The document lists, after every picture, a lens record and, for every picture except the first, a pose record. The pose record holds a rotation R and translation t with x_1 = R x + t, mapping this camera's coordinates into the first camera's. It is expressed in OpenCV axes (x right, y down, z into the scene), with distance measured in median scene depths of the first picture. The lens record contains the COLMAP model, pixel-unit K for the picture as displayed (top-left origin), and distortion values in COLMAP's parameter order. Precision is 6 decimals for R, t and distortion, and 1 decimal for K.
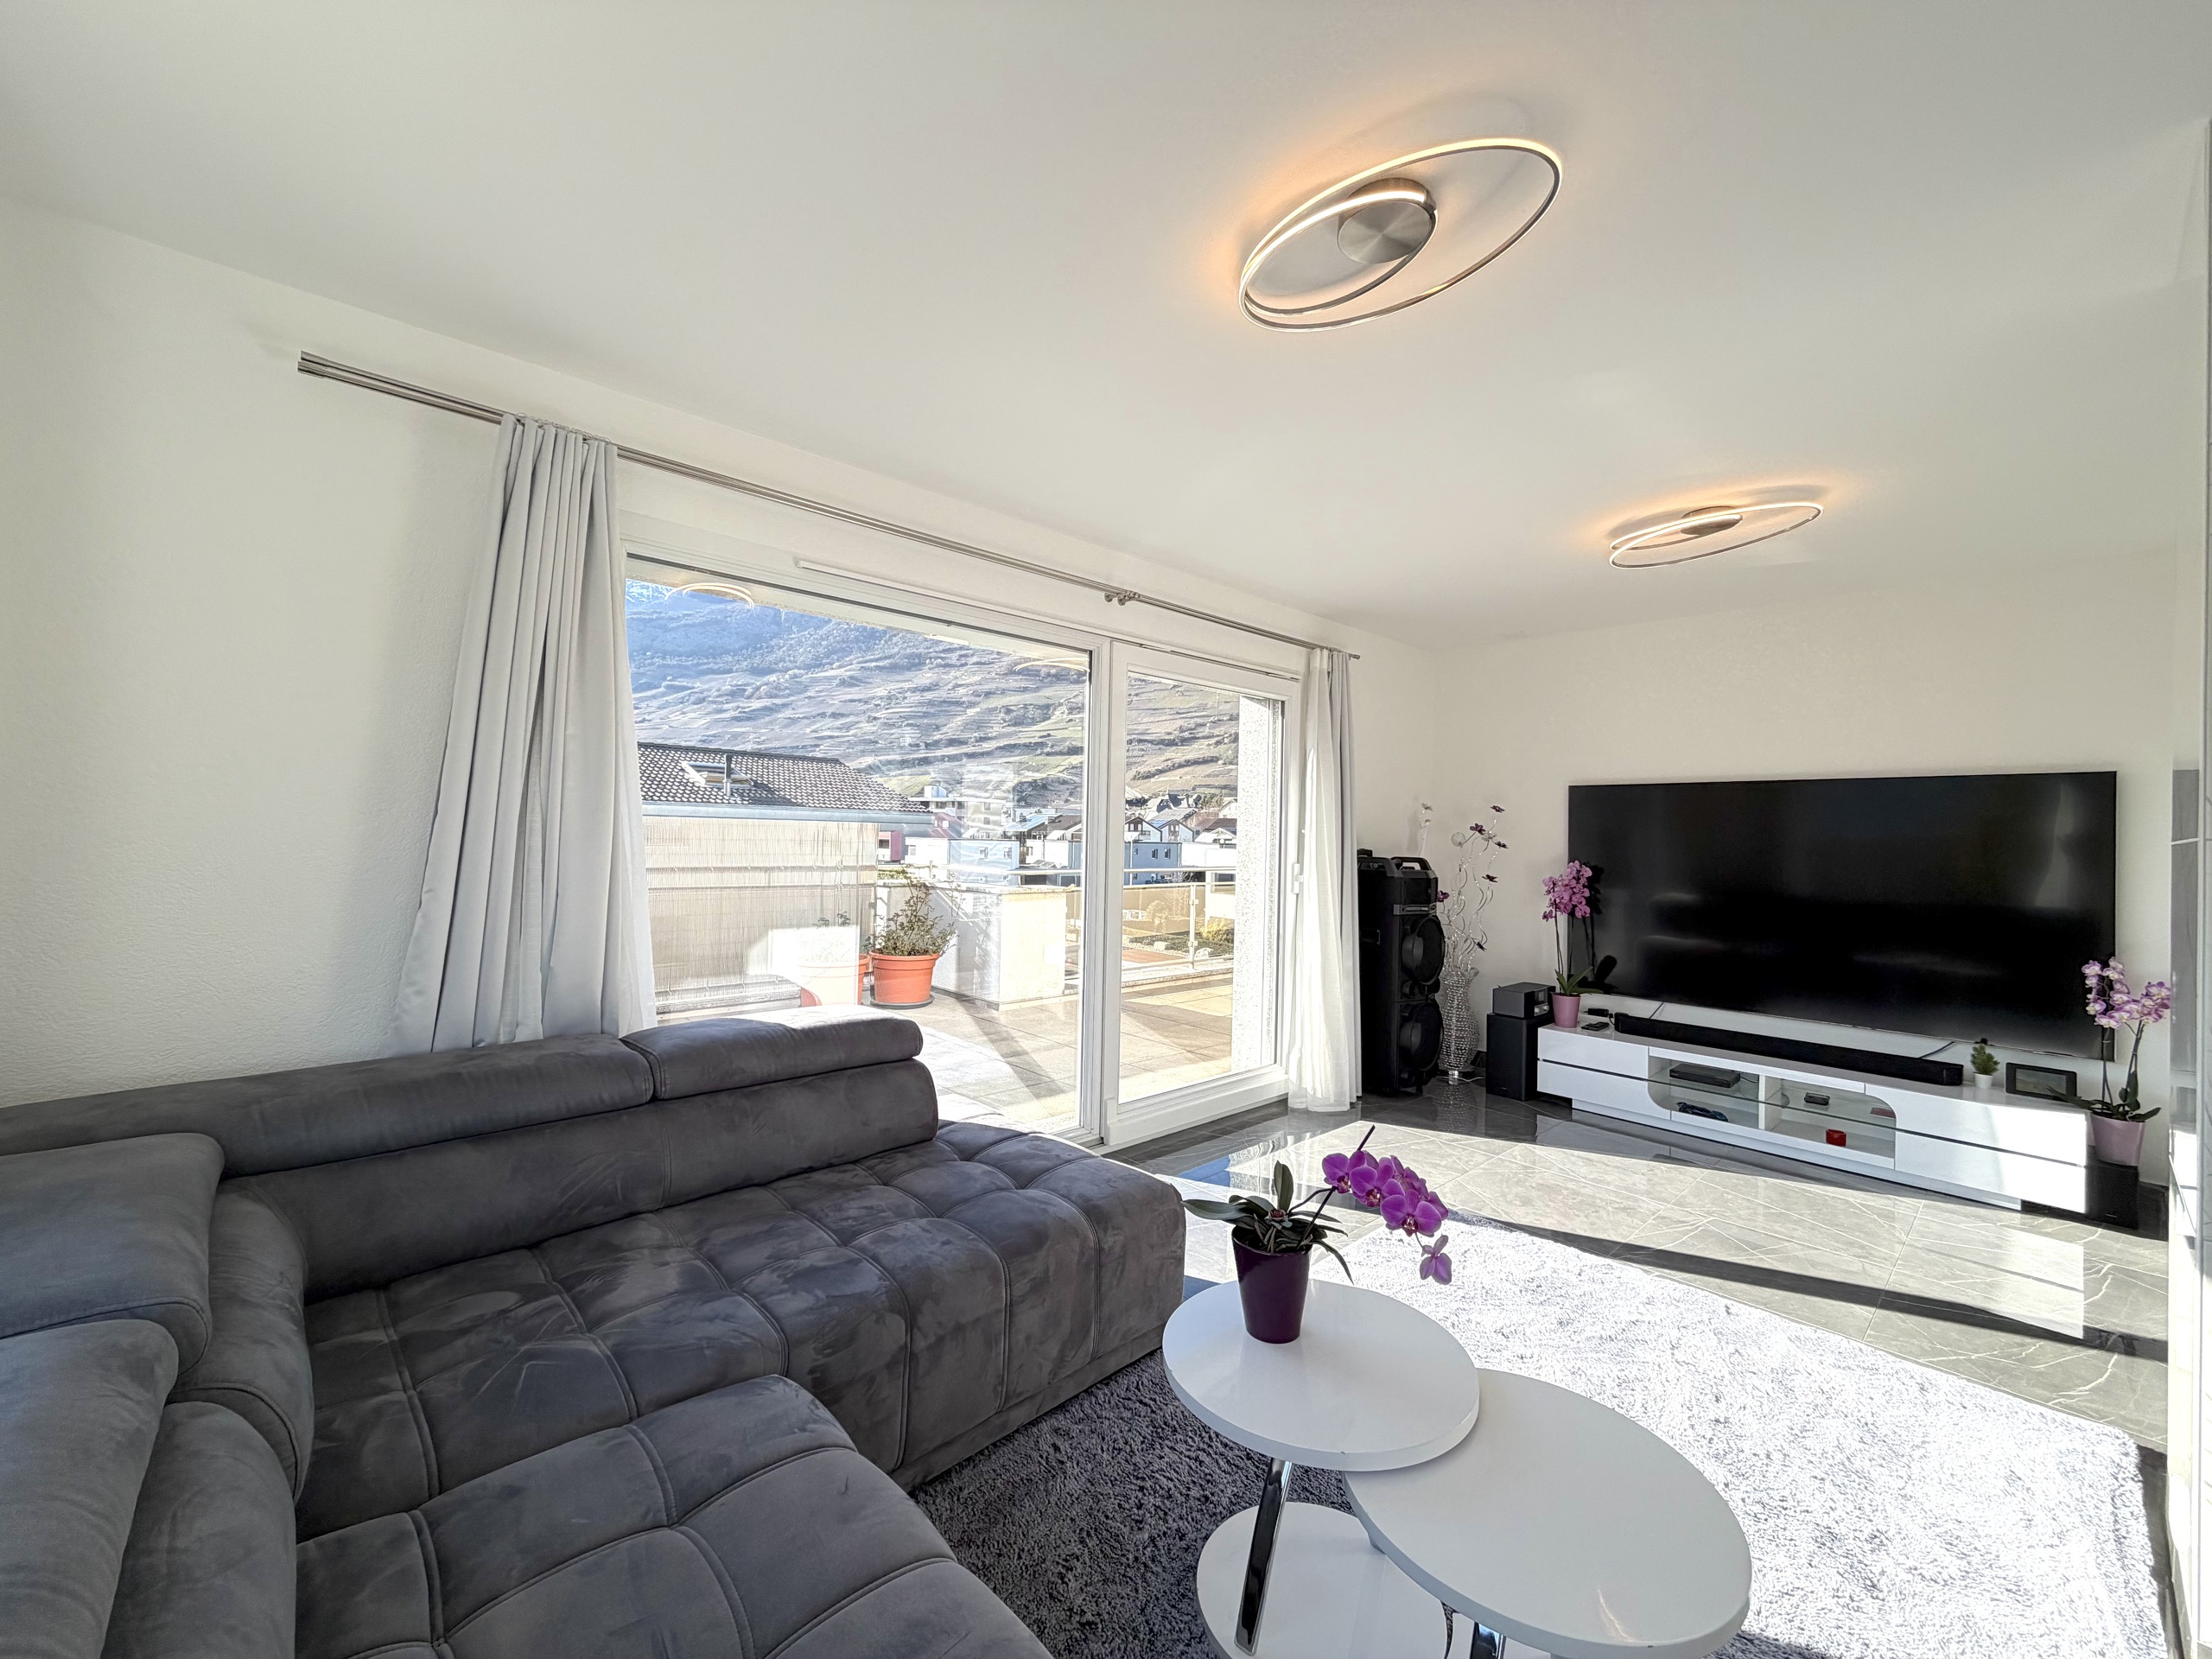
lens RADIAL K [[876.3, 0, 1104.8], [0, 876.3, 831.6], [0, 0, 1]] dist [0.001858, 0.000140]
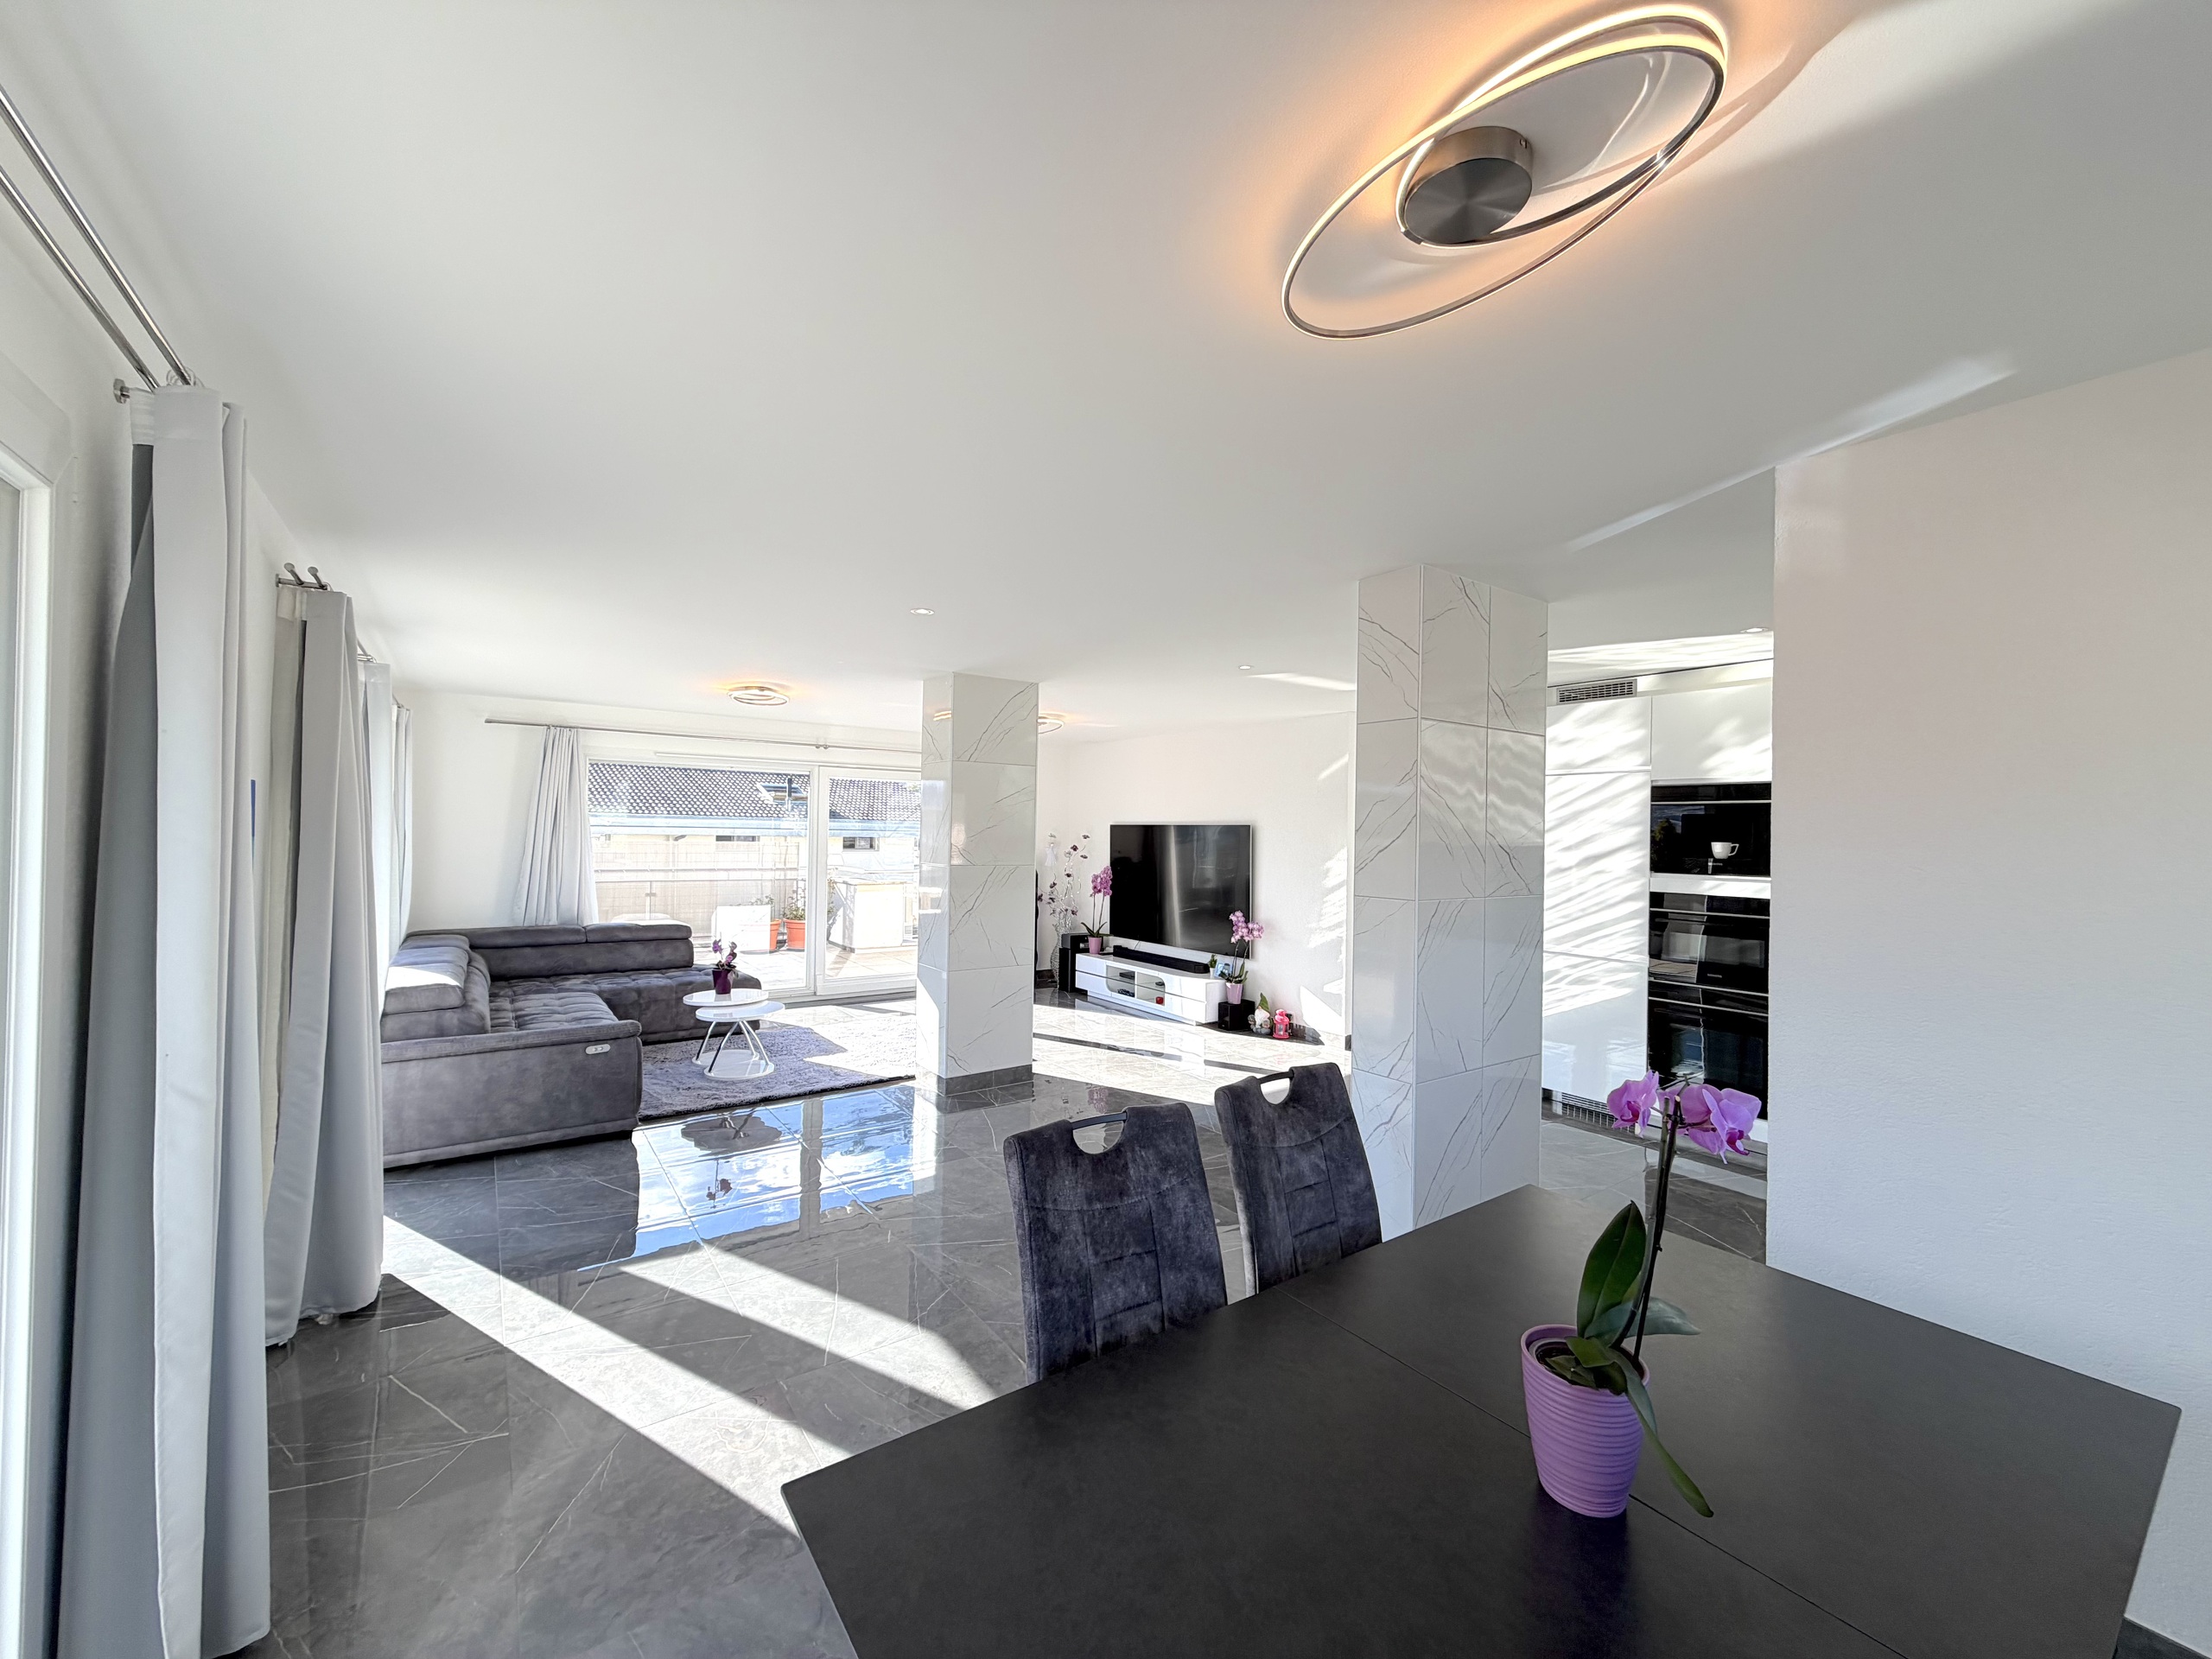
lens RADIAL K [[876.3, 0, 1106.5], [0, 876.3, 831.2], [0, 0, 1]] dist [0.001858, 0.000140]
pose [[0.993155, -0.005316, -0.116680, 0.920392], [0.005198, 0.999986, -0.001320, -0.046085], [0.116685, 0.000705, 0.993169, -1.033332]]
